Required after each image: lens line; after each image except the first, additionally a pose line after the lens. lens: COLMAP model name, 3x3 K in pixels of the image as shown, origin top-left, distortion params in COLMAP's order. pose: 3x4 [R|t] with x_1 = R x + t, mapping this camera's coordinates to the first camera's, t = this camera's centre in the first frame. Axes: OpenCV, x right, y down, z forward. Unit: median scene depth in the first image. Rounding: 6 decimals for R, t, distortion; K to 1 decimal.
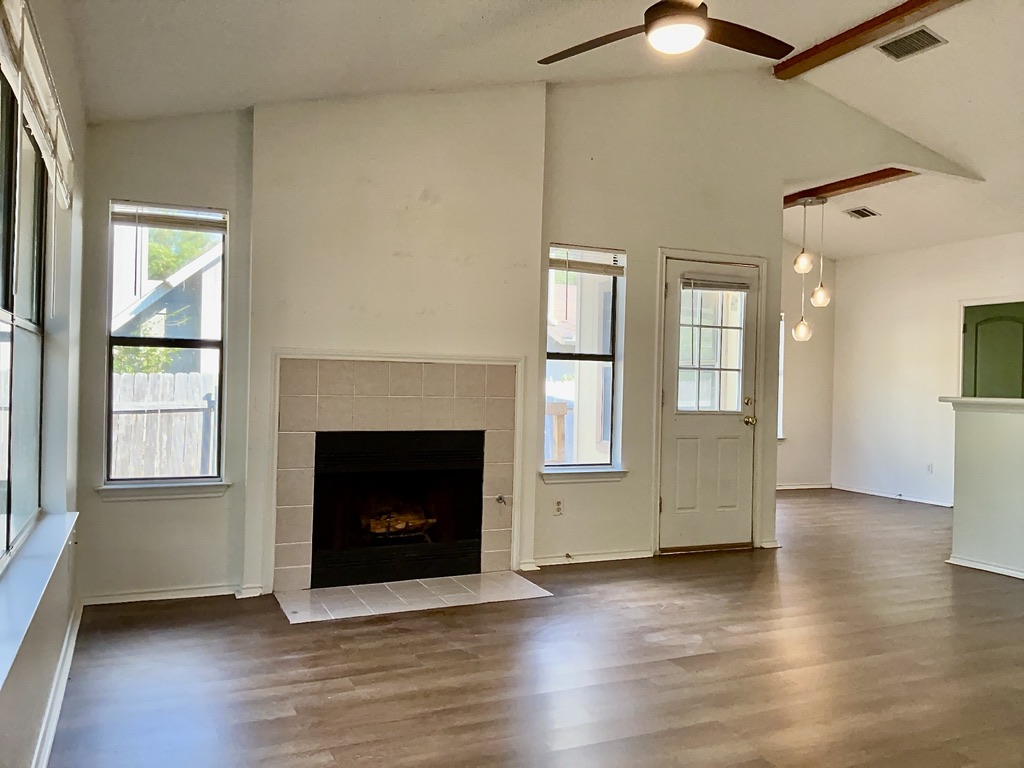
lens RADIAL K [[809.8, 0, 512.0], [0, 809.8, 384.0], [0, 0, 1]] dist [0.154437, -0.340869]
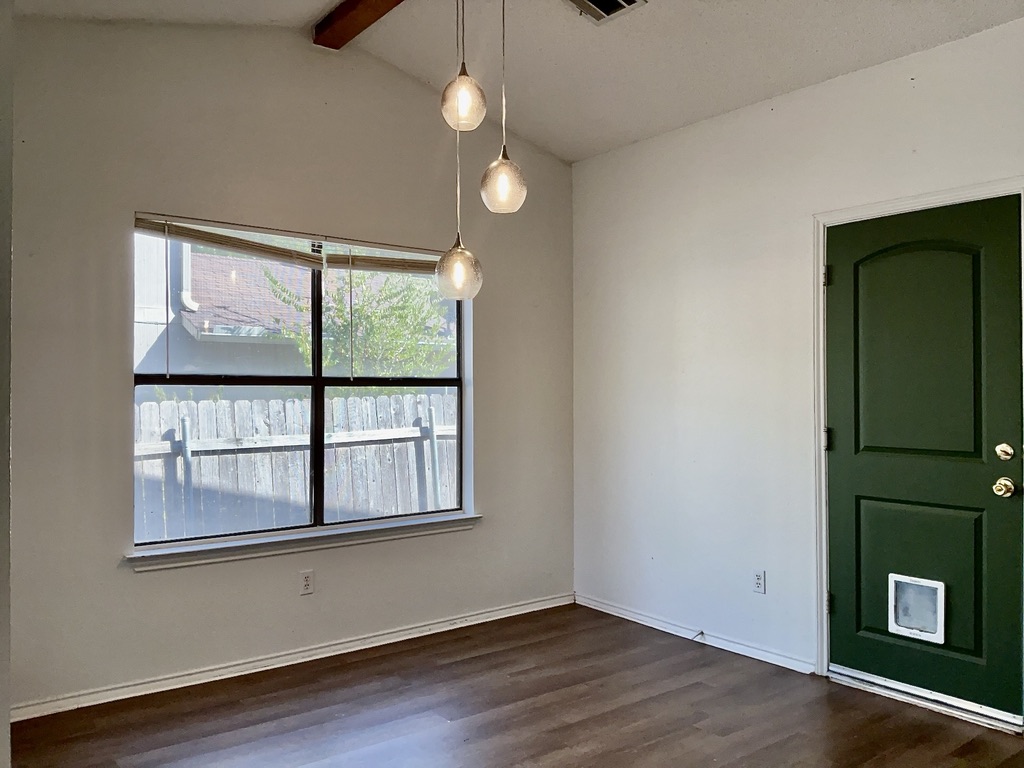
lens RADIAL K [[809.8, 0, 512.0], [0, 809.8, 384.0], [0, 0, 1]] dist [0.154437, -0.340869]
pose [[0.972698, -0.024144, 0.230817, 0.280474], [0.024878, 0.999690, -0.000269, -0.012534], [-0.230739, 0.006004, 0.972997, 0.610073]]
